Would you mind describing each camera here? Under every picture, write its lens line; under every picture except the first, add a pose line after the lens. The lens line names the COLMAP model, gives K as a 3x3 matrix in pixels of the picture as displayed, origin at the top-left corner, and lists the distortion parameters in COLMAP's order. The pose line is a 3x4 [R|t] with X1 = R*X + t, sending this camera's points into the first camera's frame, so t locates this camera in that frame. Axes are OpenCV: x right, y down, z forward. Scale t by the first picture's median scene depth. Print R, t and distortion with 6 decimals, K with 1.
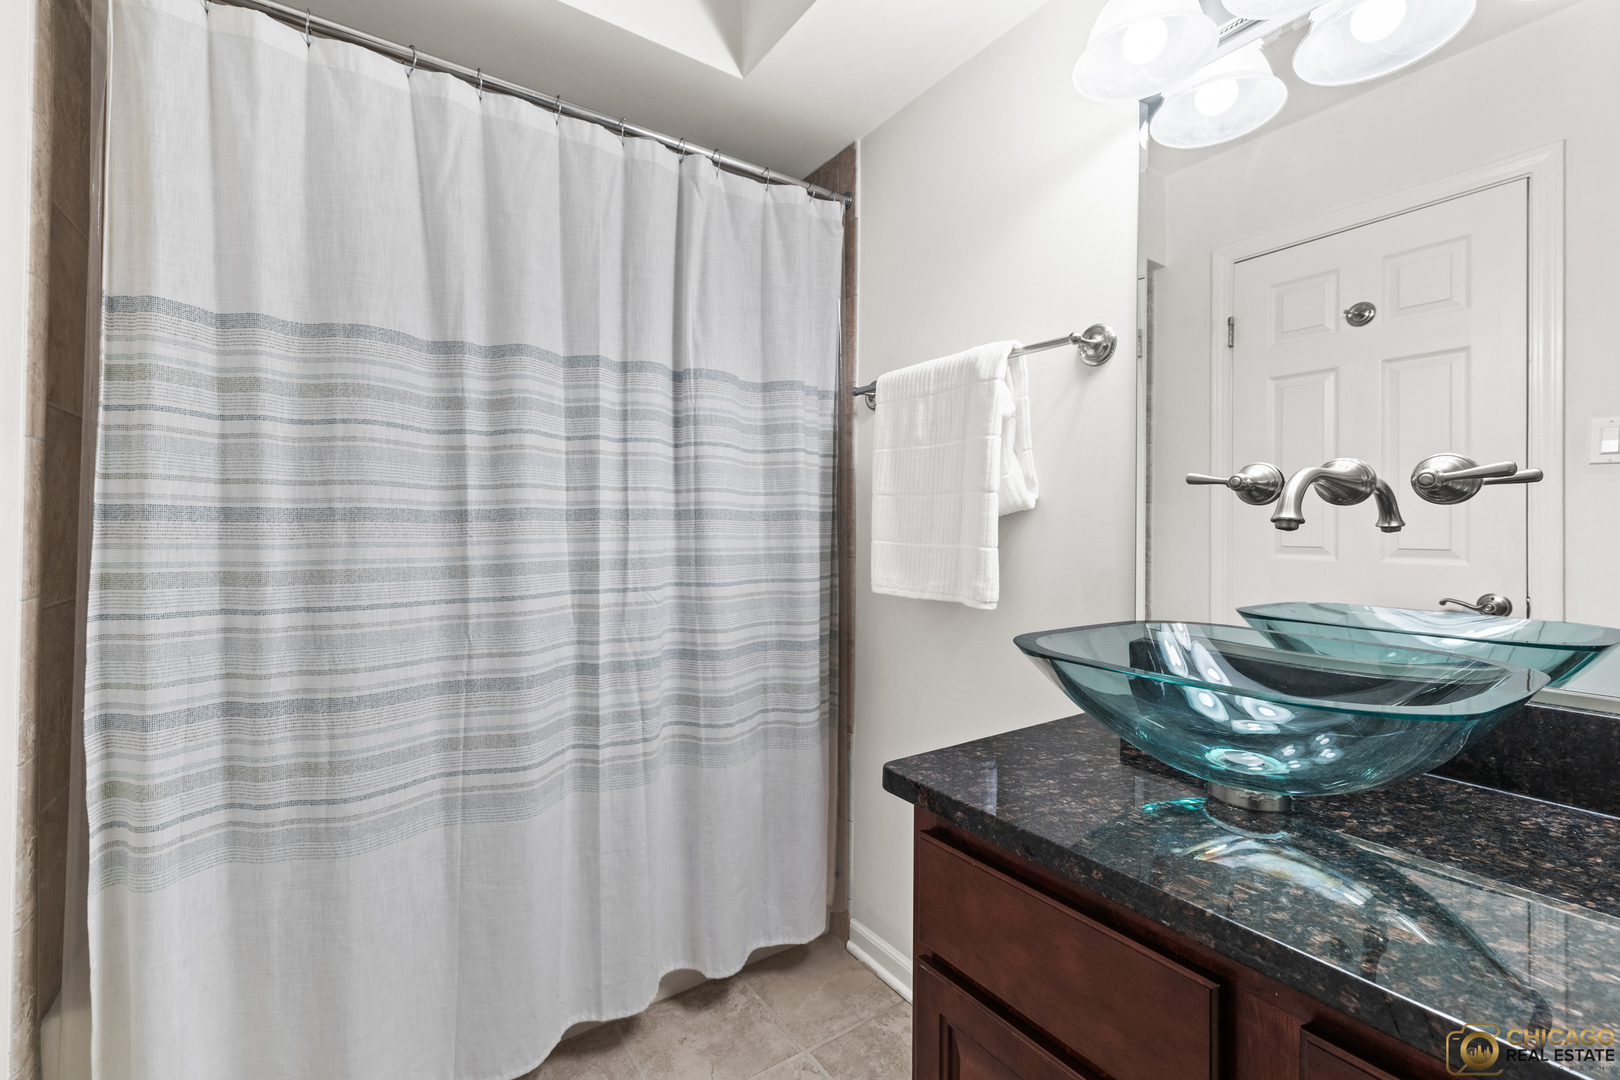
lens RADIAL K [[693.3, 0, 810.7], [0, 693.3, 527.0], [0, 0, 1]] dist [0.015108, -0.000421]
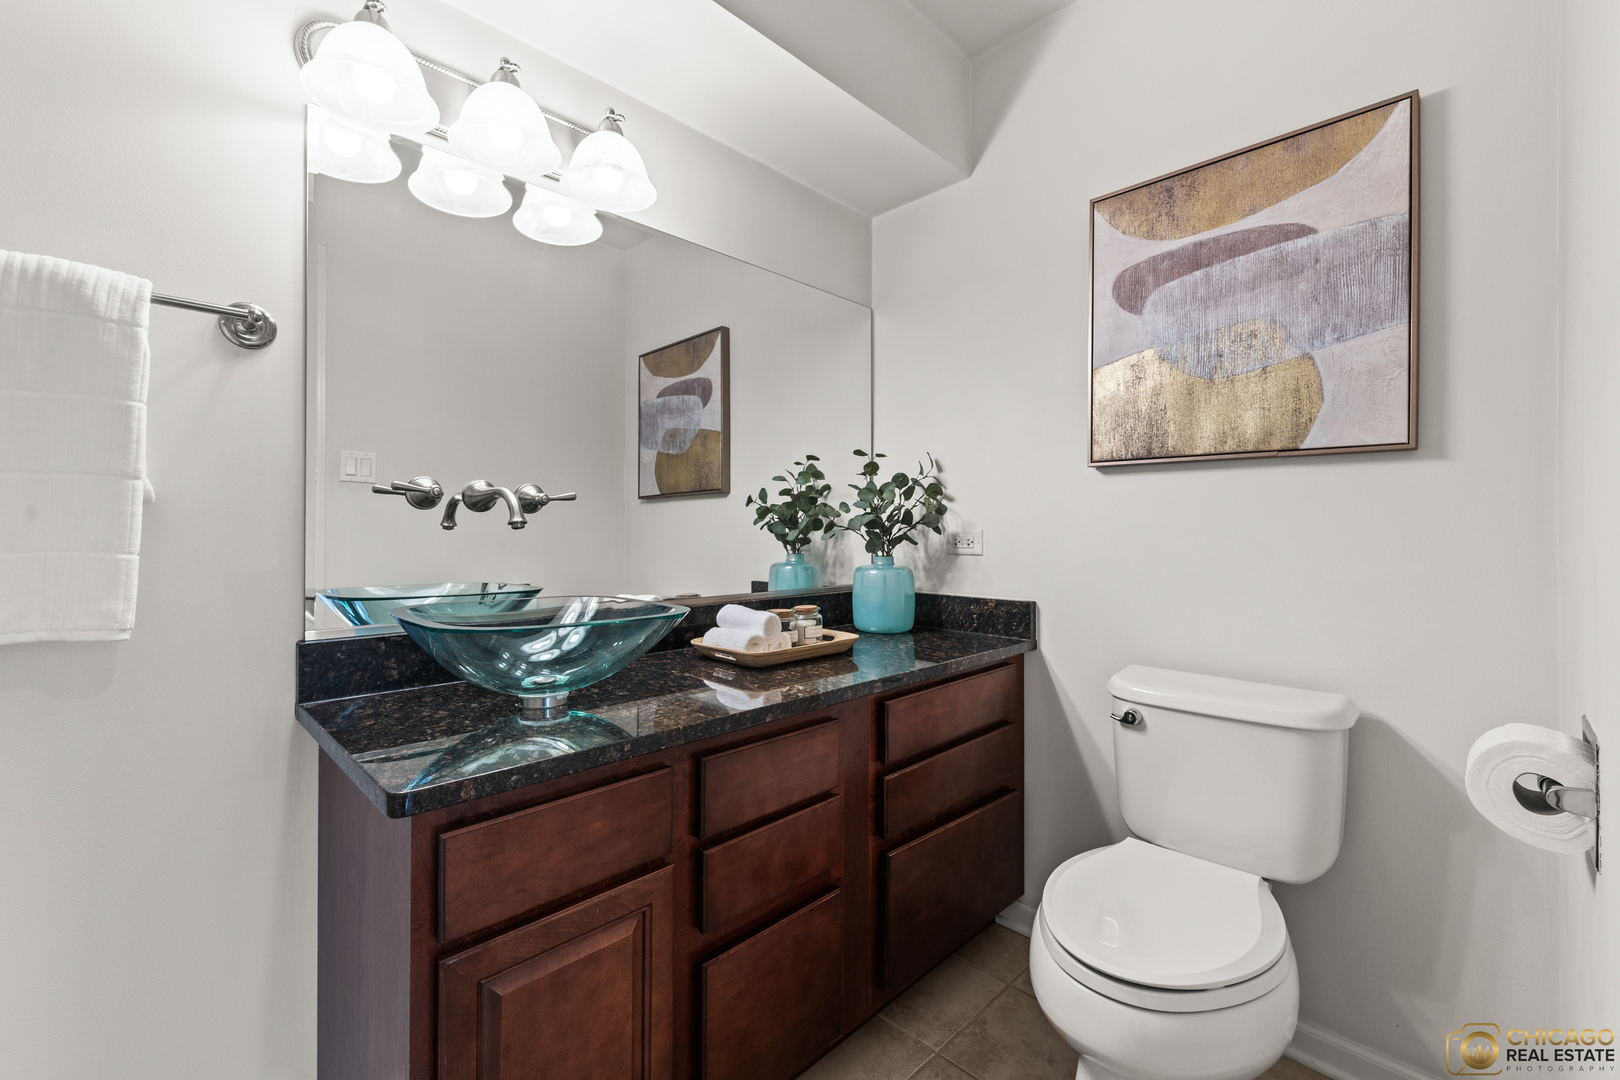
lens RADIAL K [[693.3, 0, 809.6], [0, 693.3, 532.4], [0, 0, 1]] dist [0.015108, -0.000421]
pose [[-0.192075, -0.010116, 0.981328, -0.609405], [-0.005907, 0.999941, 0.009152, -0.004414], [-0.981362, -0.004039, -0.192124, 0.445108]]
